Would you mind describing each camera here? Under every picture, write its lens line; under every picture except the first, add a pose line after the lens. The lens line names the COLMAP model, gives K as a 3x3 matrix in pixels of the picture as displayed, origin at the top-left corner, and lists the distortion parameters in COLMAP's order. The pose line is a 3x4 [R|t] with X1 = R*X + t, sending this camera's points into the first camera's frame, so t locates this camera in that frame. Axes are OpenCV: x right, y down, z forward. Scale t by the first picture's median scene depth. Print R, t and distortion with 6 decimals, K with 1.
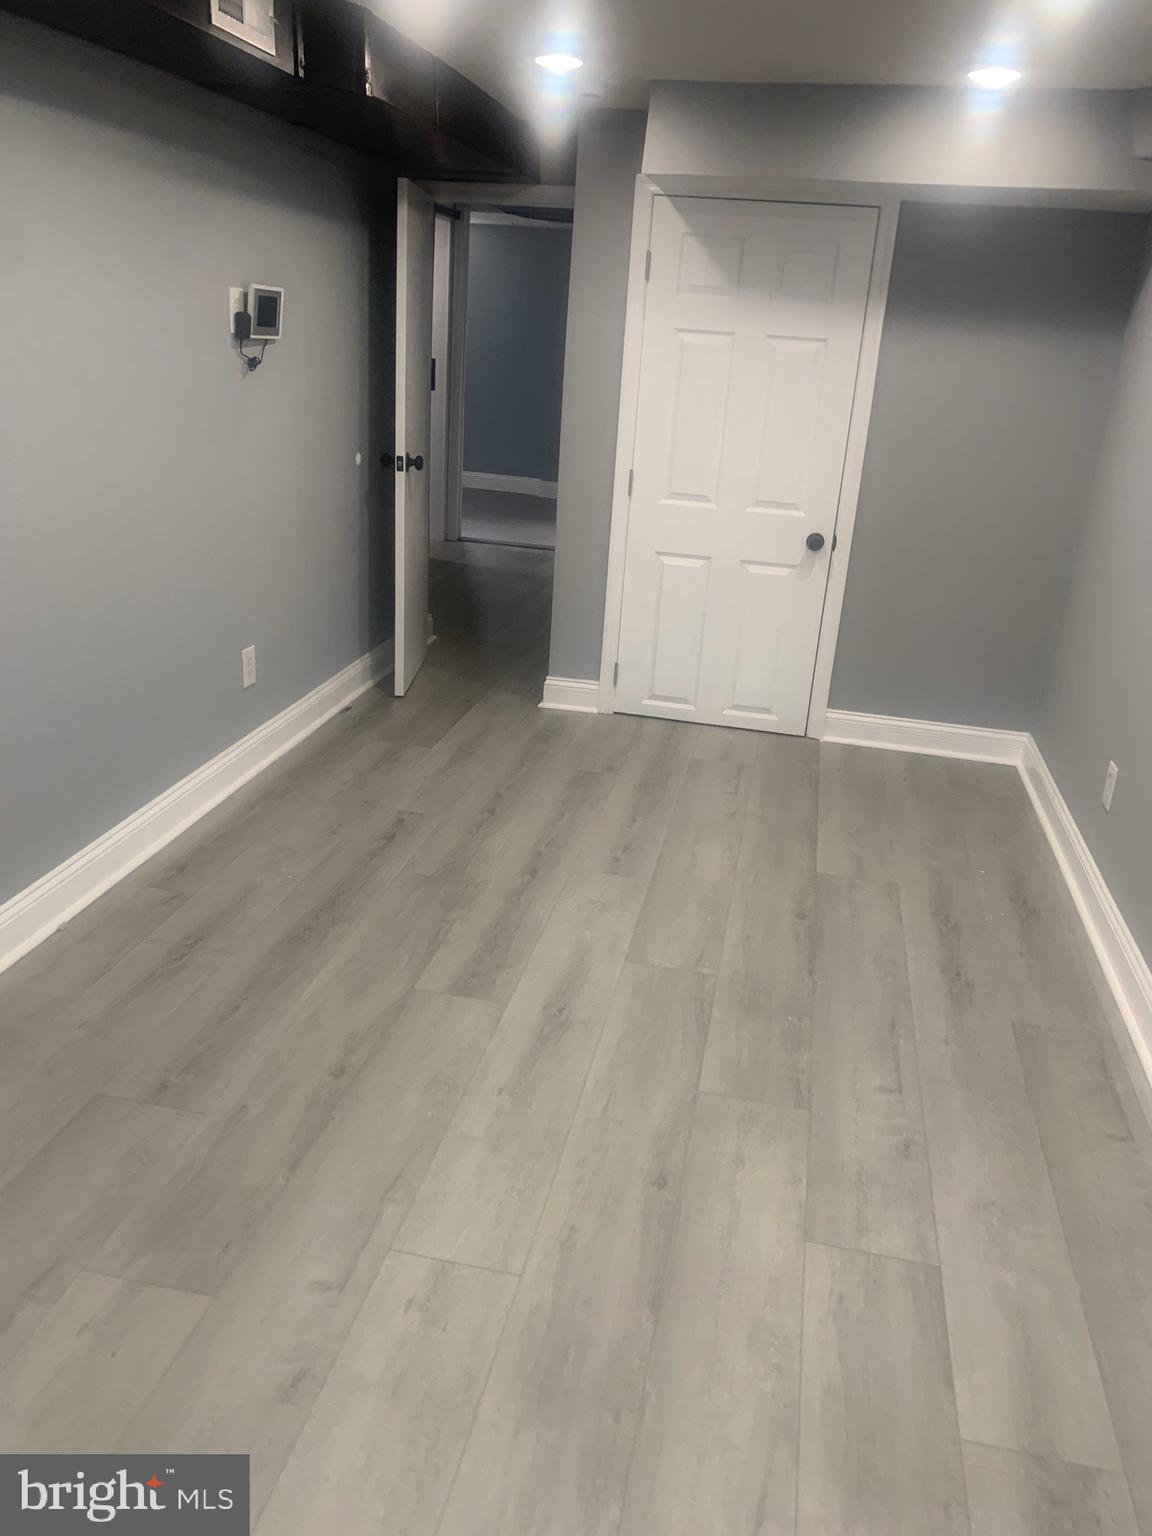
lens RADIAL K [[1171.5, 0, 576.1], [0, 1171.5, 772.8], [0, 0, 1]] dist [0.007012, -0.002771]
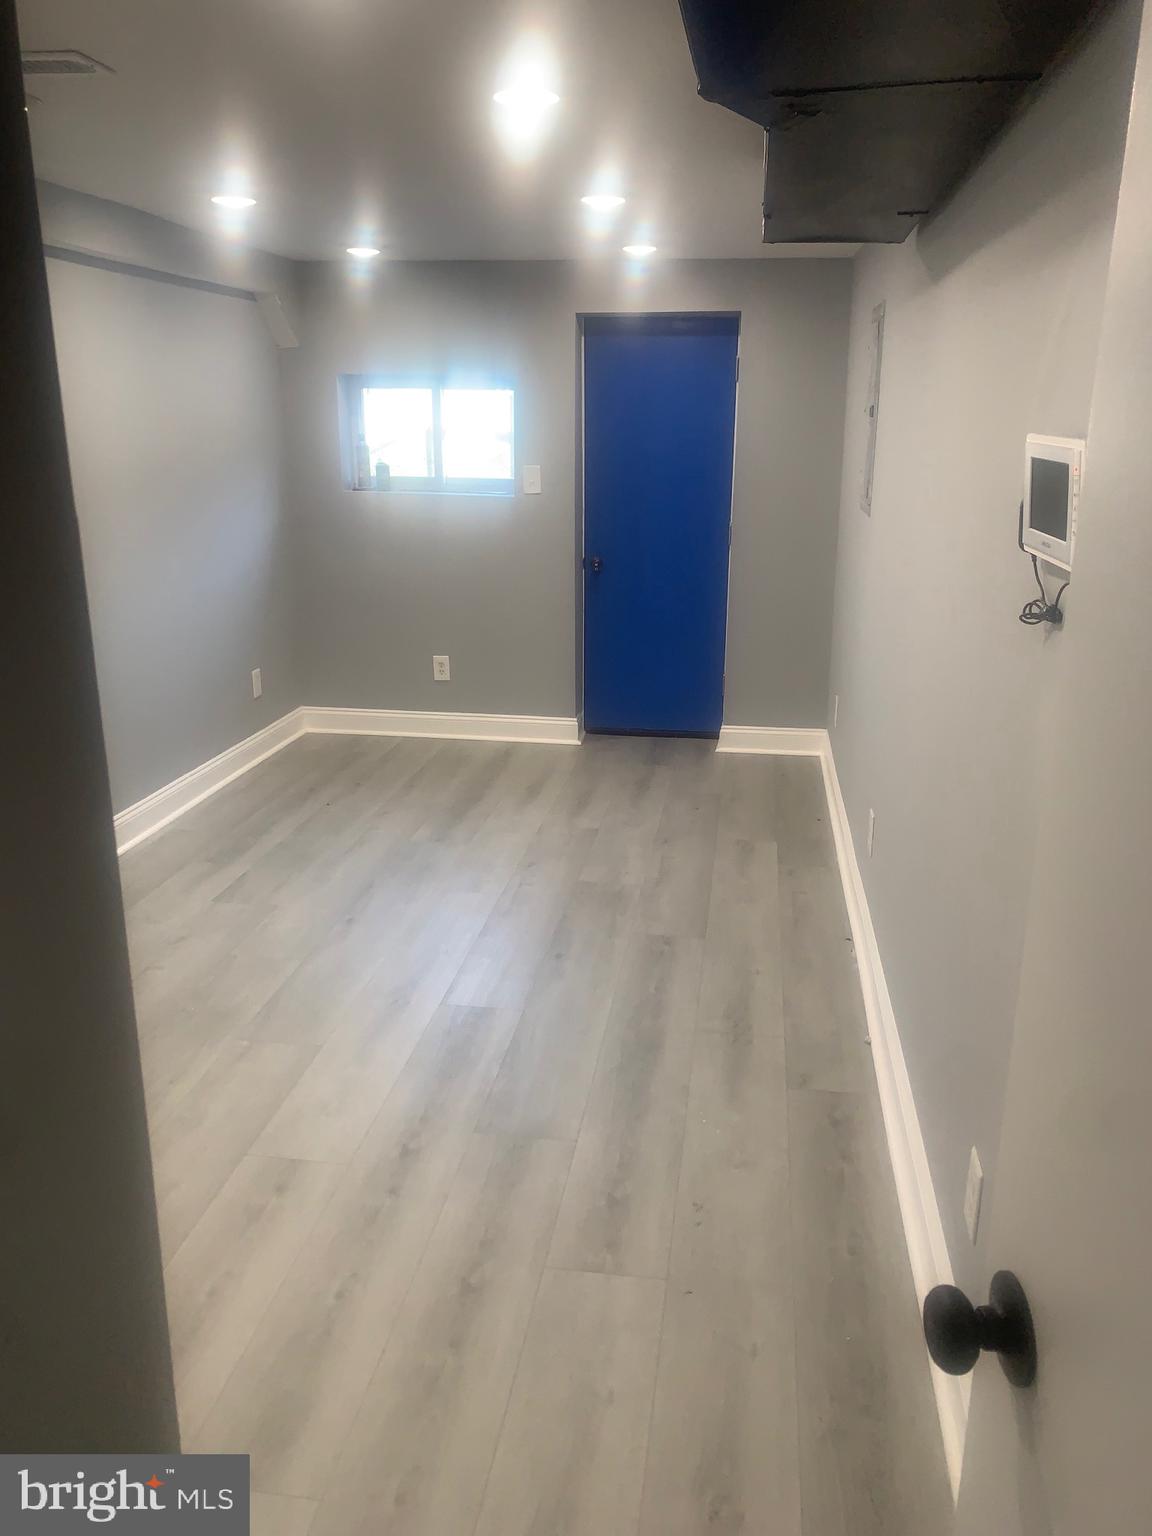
lens RADIAL K [[1171.5, 0, 579.6], [0, 1171.5, 764.5], [0, 0, 1]] dist [0.007012, -0.002771]
pose [[-0.994713, -0.069190, -0.075887, -0.088561], [-0.101003, 0.792716, 0.601166, -0.690348], [0.018562, 0.605652, -0.795513, 1.735660]]
